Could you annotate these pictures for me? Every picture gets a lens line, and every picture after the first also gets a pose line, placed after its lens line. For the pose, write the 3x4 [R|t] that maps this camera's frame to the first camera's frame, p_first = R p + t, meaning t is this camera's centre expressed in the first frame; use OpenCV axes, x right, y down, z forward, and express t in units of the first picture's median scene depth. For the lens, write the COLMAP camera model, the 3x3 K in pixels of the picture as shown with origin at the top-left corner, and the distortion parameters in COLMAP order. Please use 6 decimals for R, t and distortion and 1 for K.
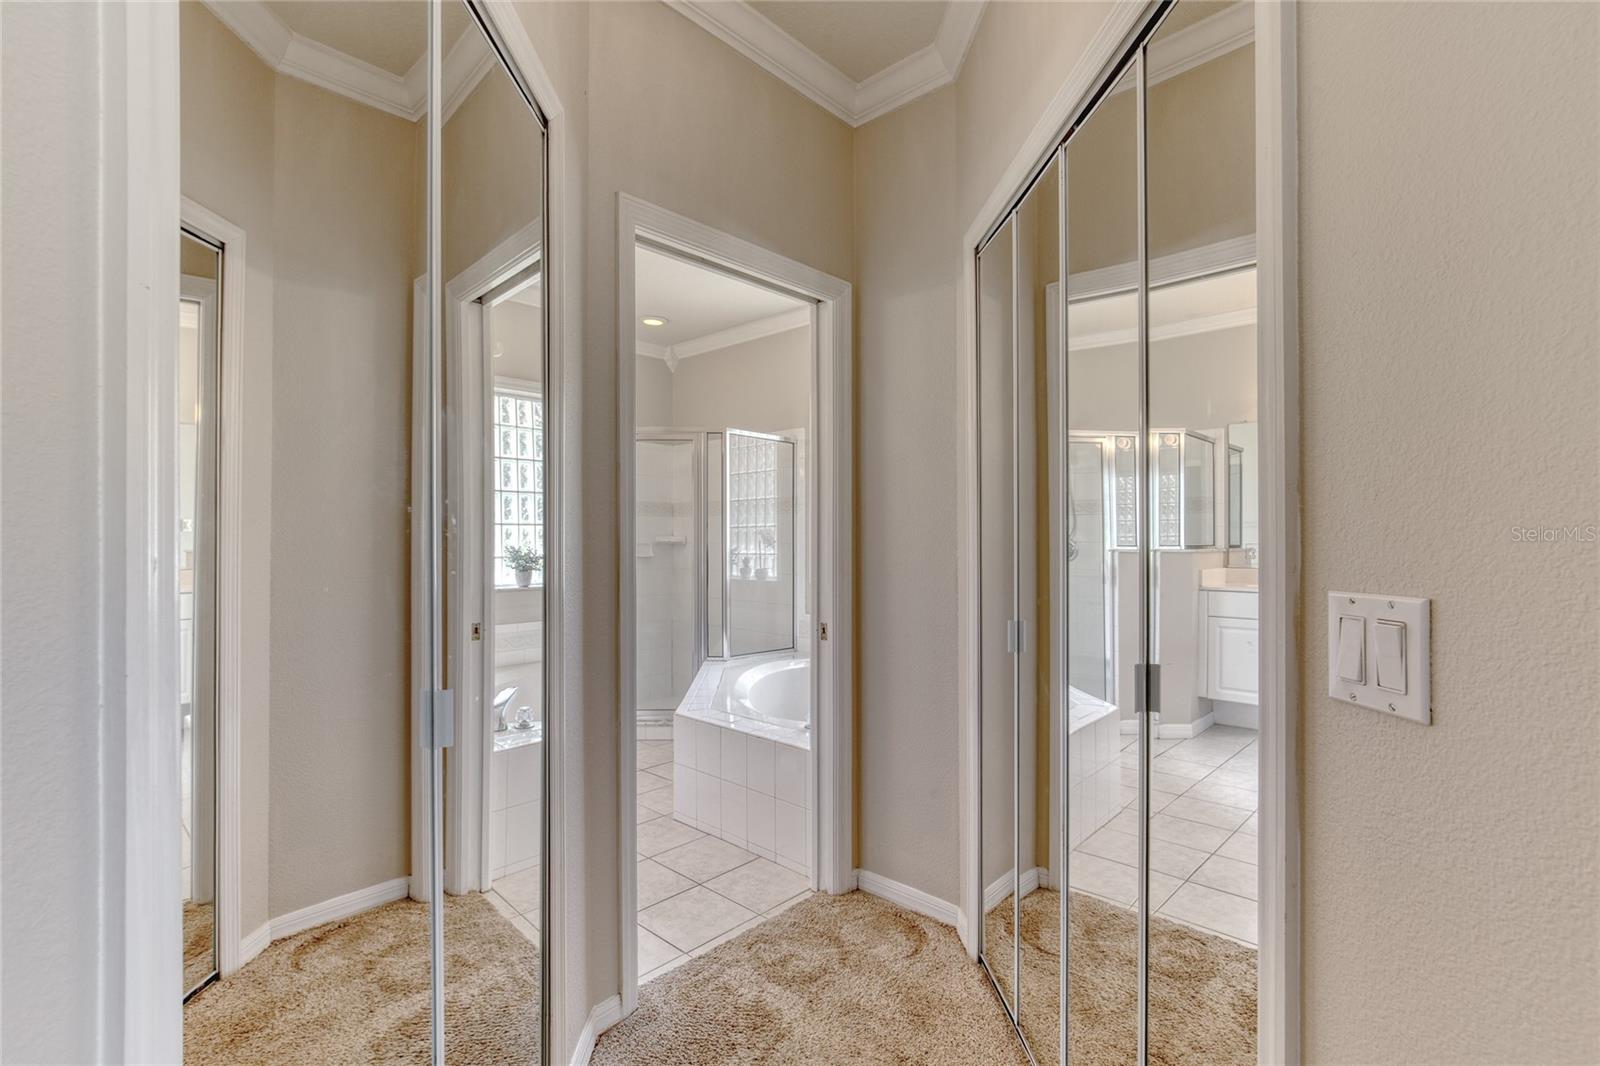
lens RADIAL K [[736.9, 0, 792.4], [0, 736.9, 533.3], [0, 0, 1]] dist [-0.010830, 0.002165]
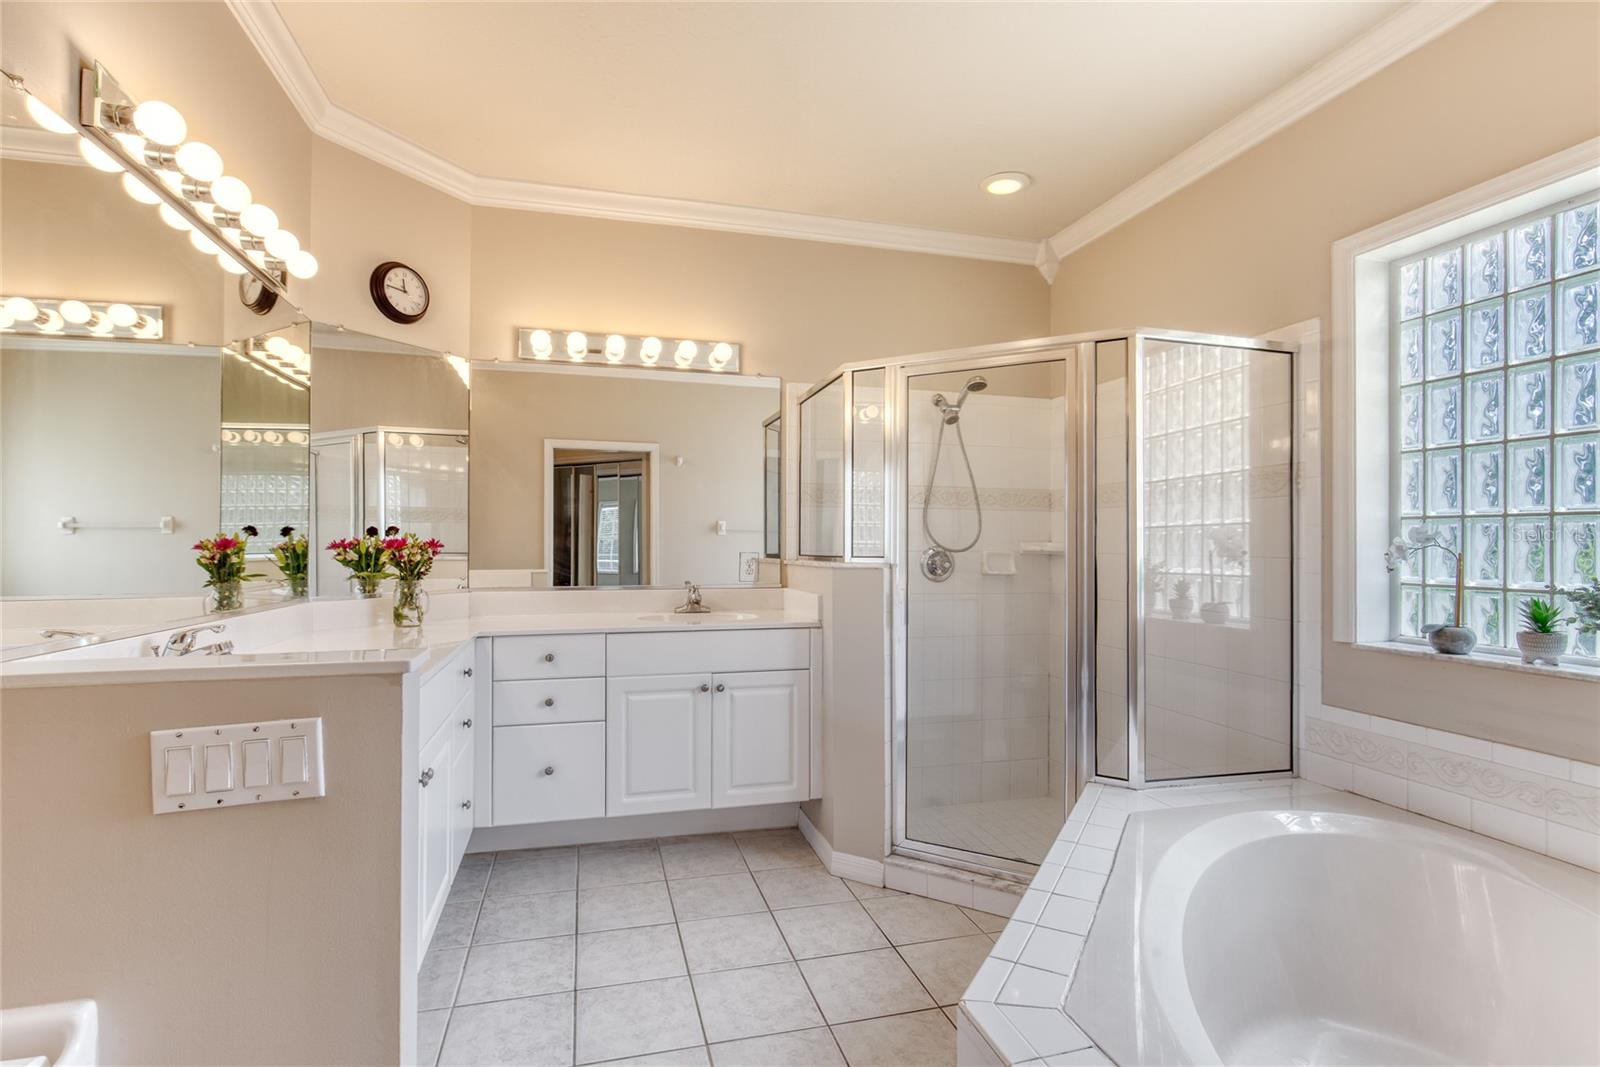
lens RADIAL K [[744.6, 0, 765.4], [0, 744.6, 538.0], [0, 0, 1]] dist [0.001253, 0.000435]
pose [[0.837779, -0.001369, -0.546008, -0.019705], [0.001439, 0.999999, -0.000300, 0.000455], [0.546008, -0.000535, 0.837780, 0.368466]]
